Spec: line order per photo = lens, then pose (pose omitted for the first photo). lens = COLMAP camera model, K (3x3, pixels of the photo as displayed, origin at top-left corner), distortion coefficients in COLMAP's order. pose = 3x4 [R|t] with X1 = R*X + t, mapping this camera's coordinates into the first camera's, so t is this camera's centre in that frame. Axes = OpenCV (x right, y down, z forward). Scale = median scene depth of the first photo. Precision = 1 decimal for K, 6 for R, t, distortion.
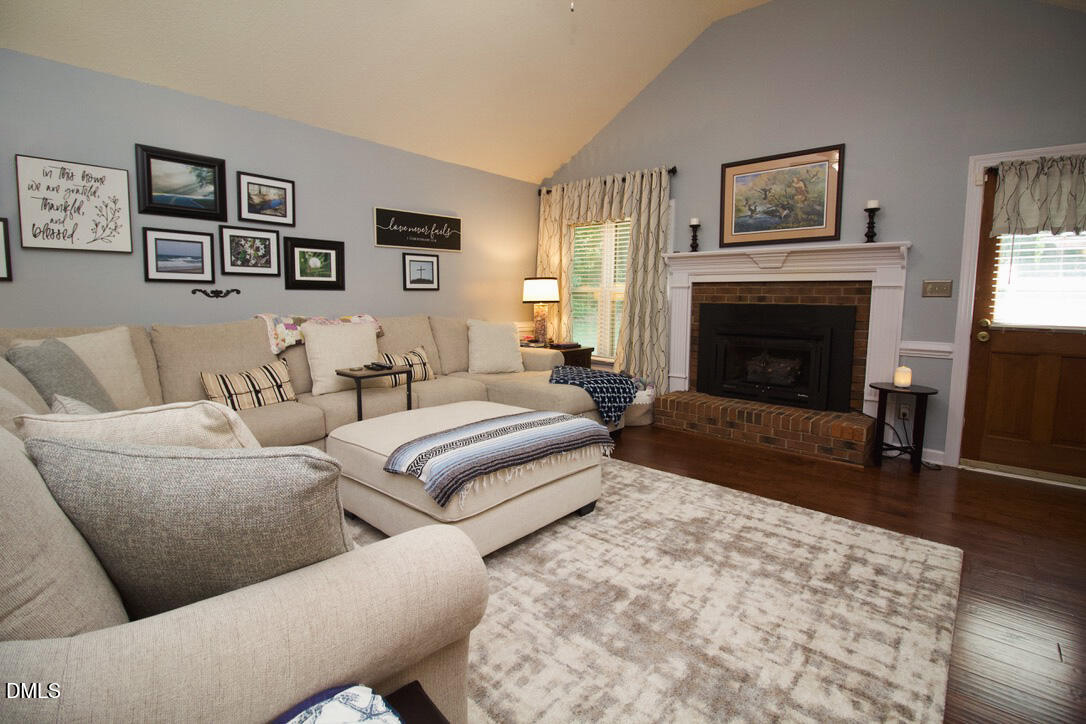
lens RADIAL K [[500.0, 0, 542.5], [0, 500.0, 341.4], [0, 0, 1]] dist [-0.000489, -0.013458]
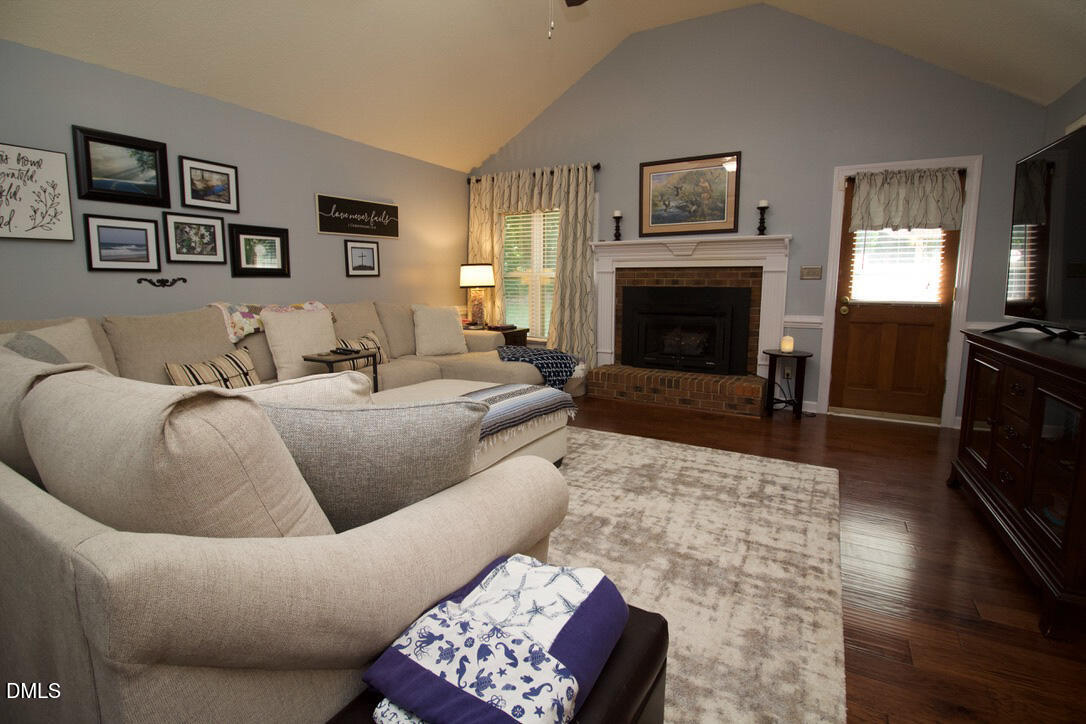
lens RADIAL K [[500.0, 0, 542.5], [0, 500.0, 341.4], [0, 0, 1]] dist [-0.000489, -0.013458]
pose [[0.978806, -0.033411, 0.202045, -0.131122], [0.026670, 0.998996, 0.035995, 0.003219], [-0.203045, -0.029844, 0.978714, -0.100419]]
